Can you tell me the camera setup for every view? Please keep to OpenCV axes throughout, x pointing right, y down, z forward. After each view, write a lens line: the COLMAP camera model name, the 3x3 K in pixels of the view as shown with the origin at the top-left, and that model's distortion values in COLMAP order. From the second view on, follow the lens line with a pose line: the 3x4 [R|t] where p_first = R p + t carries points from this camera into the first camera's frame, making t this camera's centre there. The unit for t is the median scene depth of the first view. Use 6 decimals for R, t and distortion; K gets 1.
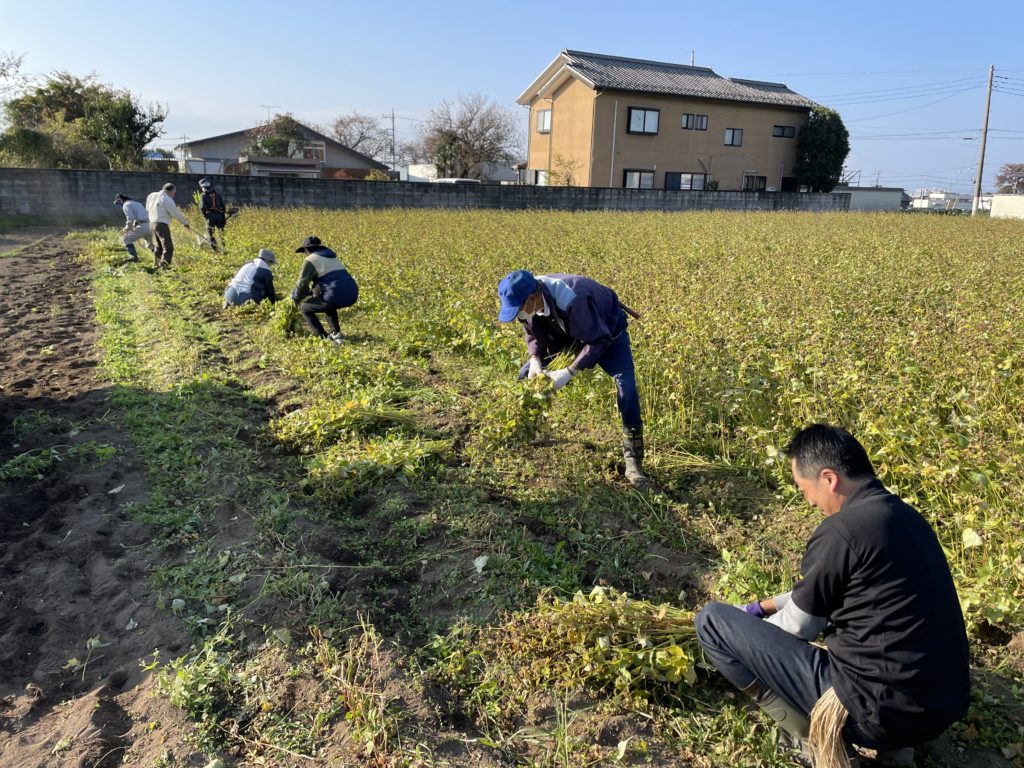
lens RADIAL K [[781.3, 0, 503.3], [0, 781.3, 375.3], [0, 0, 1]] dist [0.086446, -0.106956]
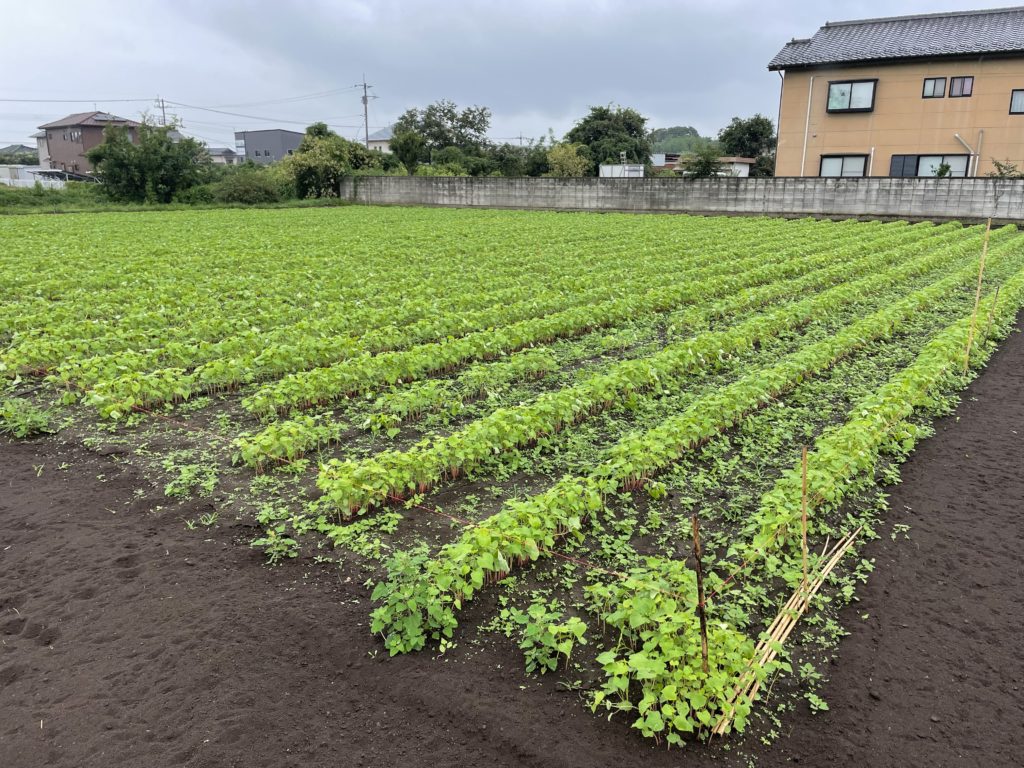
lens RADIAL K [[781.3, 0, 505.2], [0, 781.3, 381.8], [0, 0, 1]] dist [0.086446, -0.106956]
pose [[0.430014, 0.201947, -0.879946, 0.792978], [-0.205554, 0.970963, 0.122384, -0.054180], [0.879111, 0.128249, 0.459038, 0.318951]]
